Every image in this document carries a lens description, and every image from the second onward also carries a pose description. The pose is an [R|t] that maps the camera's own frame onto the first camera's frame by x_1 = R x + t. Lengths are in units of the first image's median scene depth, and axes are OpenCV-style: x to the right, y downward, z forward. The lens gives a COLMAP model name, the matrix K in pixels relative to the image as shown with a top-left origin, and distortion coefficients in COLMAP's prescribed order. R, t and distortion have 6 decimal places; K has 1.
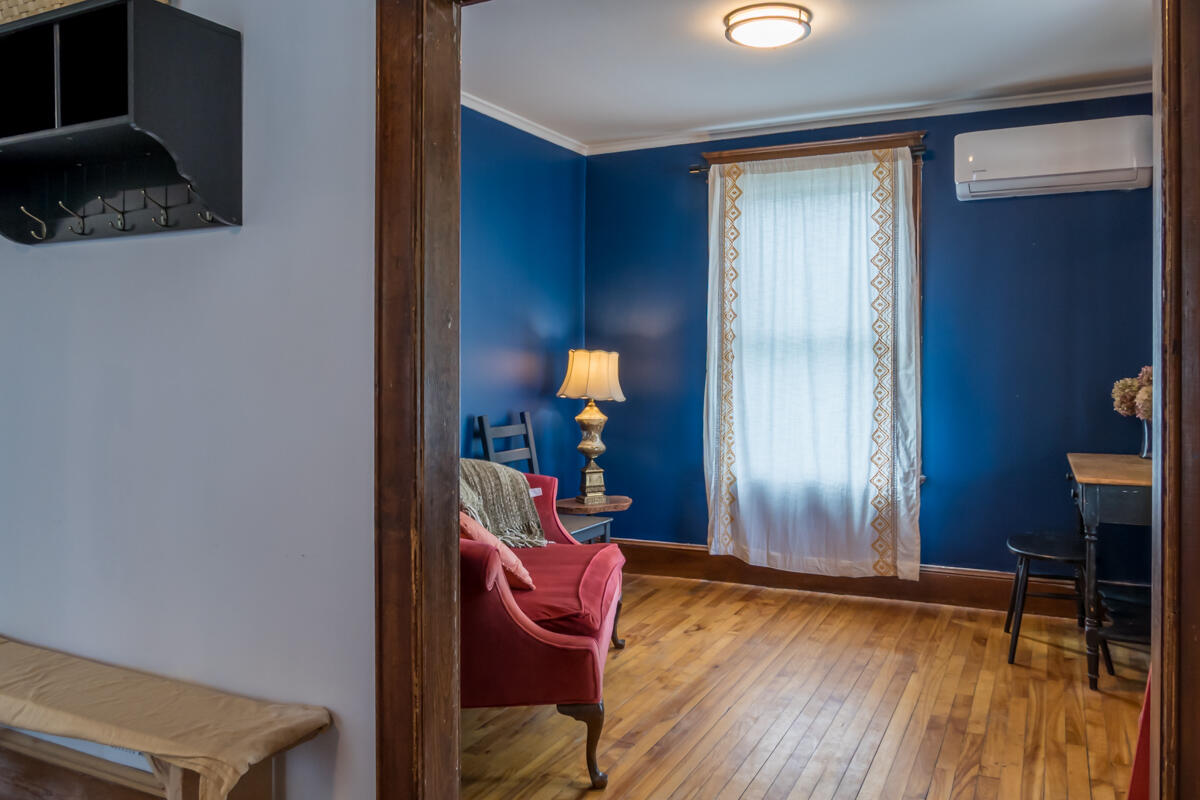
lens RADIAL K [[896.4, 0, 604.8], [0, 896.4, 374.2], [0, 0, 1]] dist [-0.006362, 0.000560]
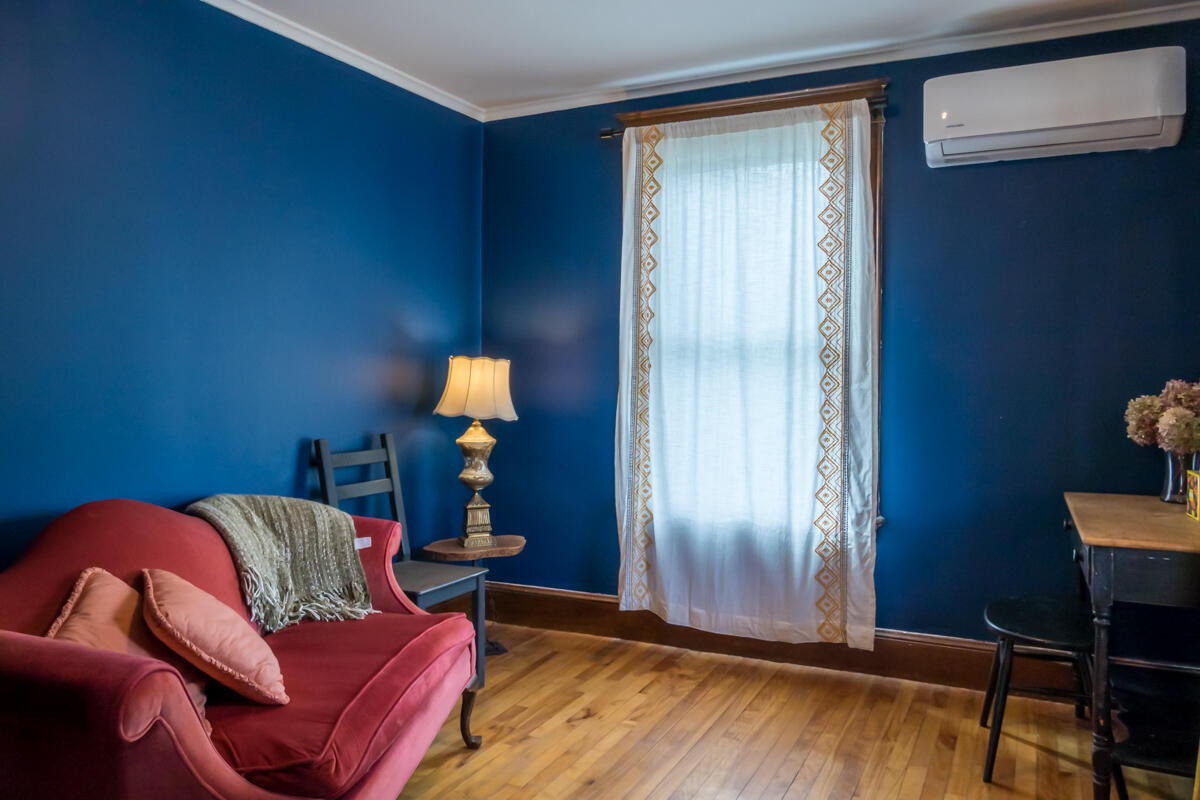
lens RADIAL K [[884.6, 0, 600.0], [0, 884.6, 400.0], [0, 0, 1]] dist [-0.006638, -0.000341]
pose [[0.999980, 0.004421, 0.004504, 0.102482], [-0.004494, 0.999856, 0.016348, -0.001668], [-0.004431, -0.016368, 0.999856, 0.220082]]
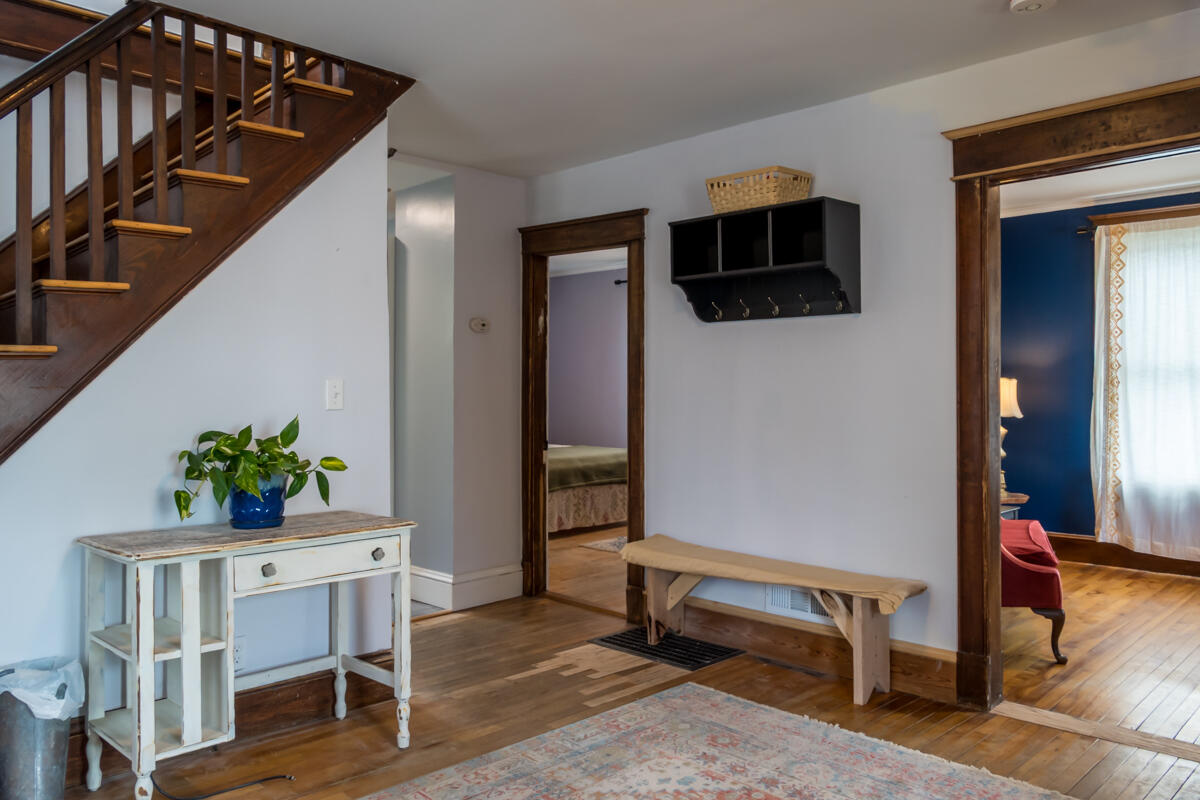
lens RADIAL K [[884.6, 0, 600.0], [0, 884.6, 400.0], [0, 0, 1]] dist [-0.006638, -0.000341]
pose [[0.949859, 0.000776, -0.312678, -0.166131], [-0.000008, 0.999997, 0.002457, 0.001907], [0.312679, -0.002331, 0.949856, -0.401550]]
